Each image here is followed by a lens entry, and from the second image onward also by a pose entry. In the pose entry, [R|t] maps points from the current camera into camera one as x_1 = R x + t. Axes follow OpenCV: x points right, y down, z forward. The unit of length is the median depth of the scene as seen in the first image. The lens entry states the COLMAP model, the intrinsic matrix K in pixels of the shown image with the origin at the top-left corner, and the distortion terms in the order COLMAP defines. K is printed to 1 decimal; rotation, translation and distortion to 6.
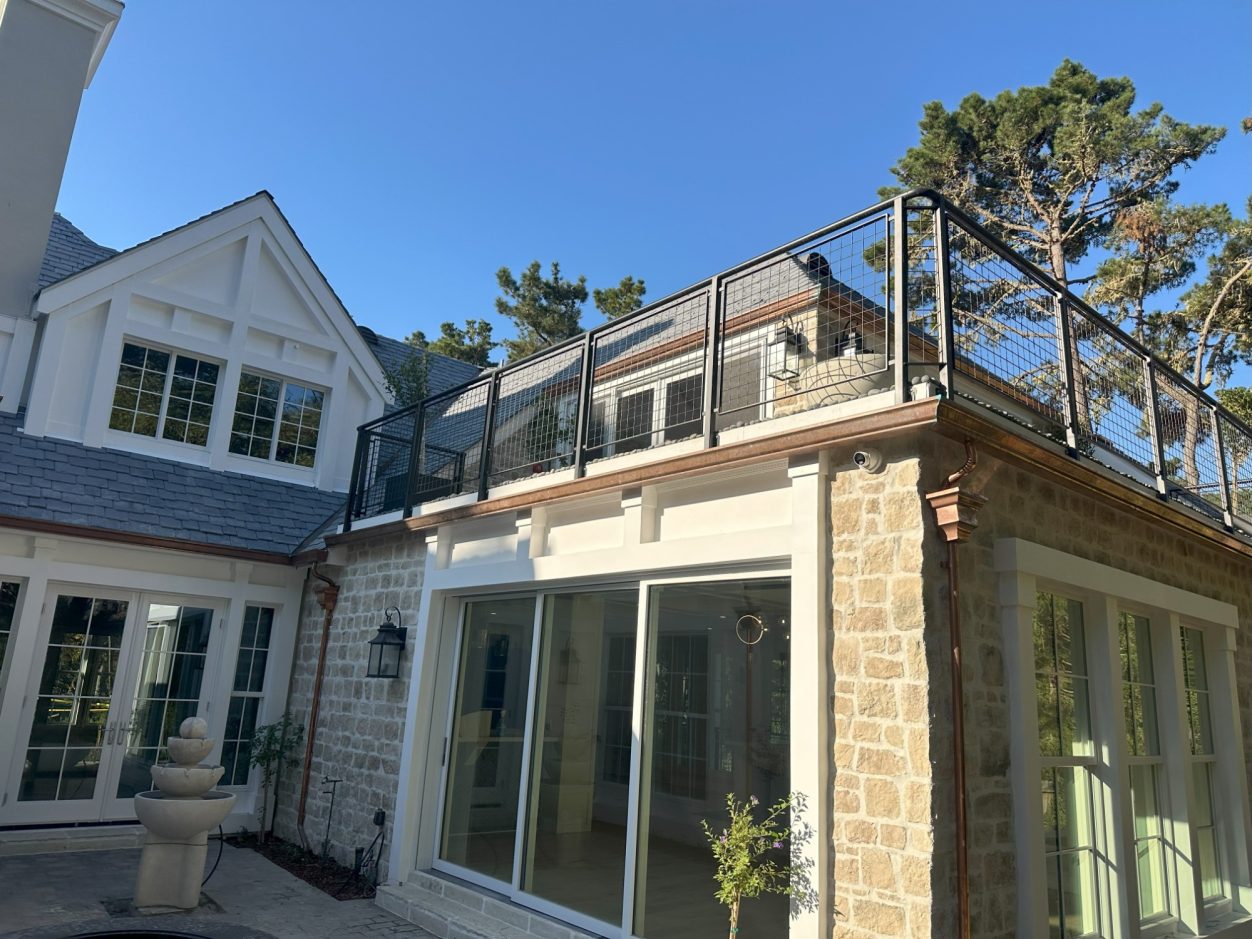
lens RADIAL K [[853.1, 0, 626.0], [0, 853.1, 469.5], [0, 0, 1]] dist [0.004227, -0.037433]
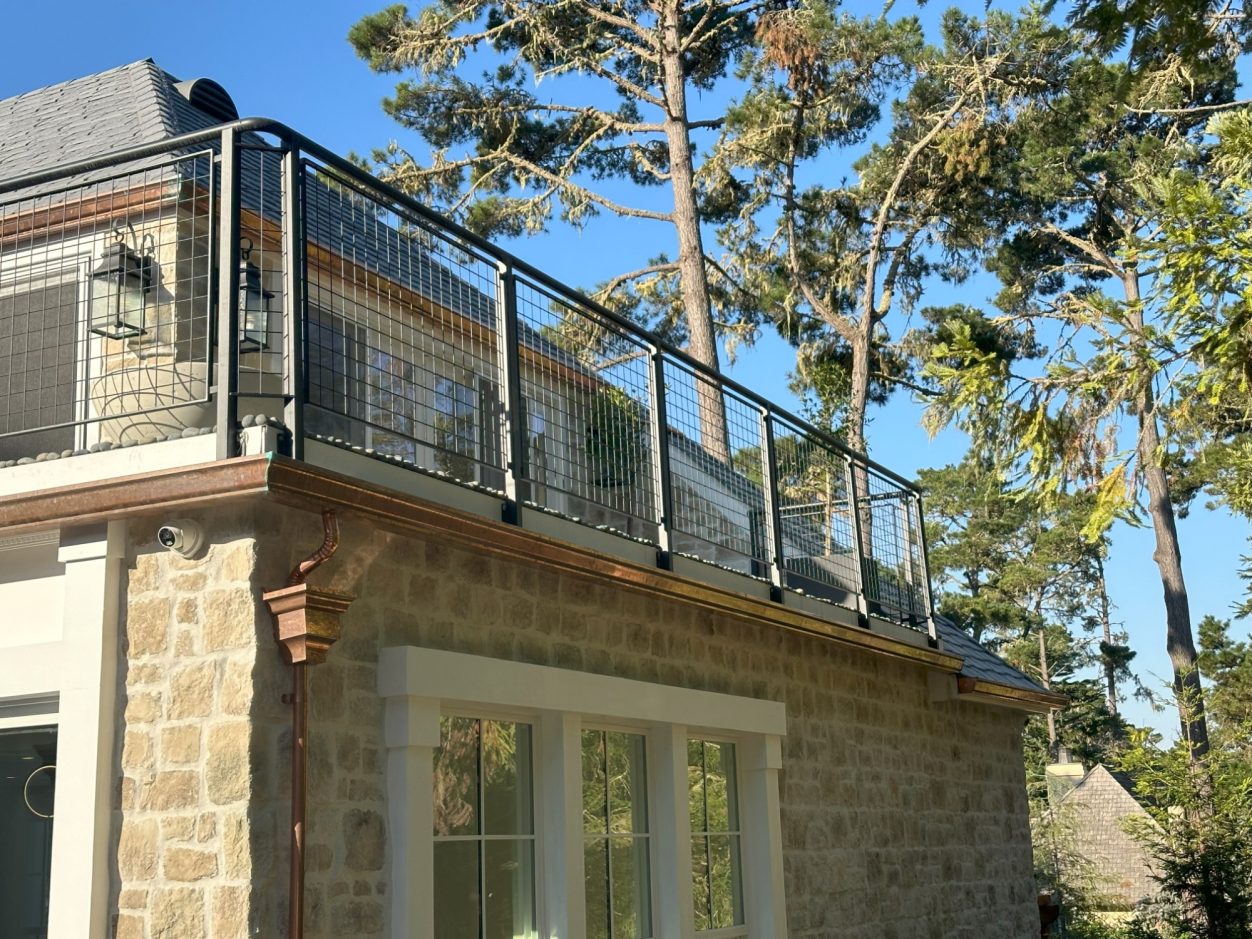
lens RADIAL K [[1657.8, 0, 626.0], [0, 1657.8, 469.5], [0, 0, 1]] dist [0.166075, -0.448104]
pose [[0.911728, -0.007714, 0.410722, 0.068736], [-0.002076, 0.999724, 0.023385, -0.088070], [-0.410789, -0.022173, 0.911461, -0.265963]]
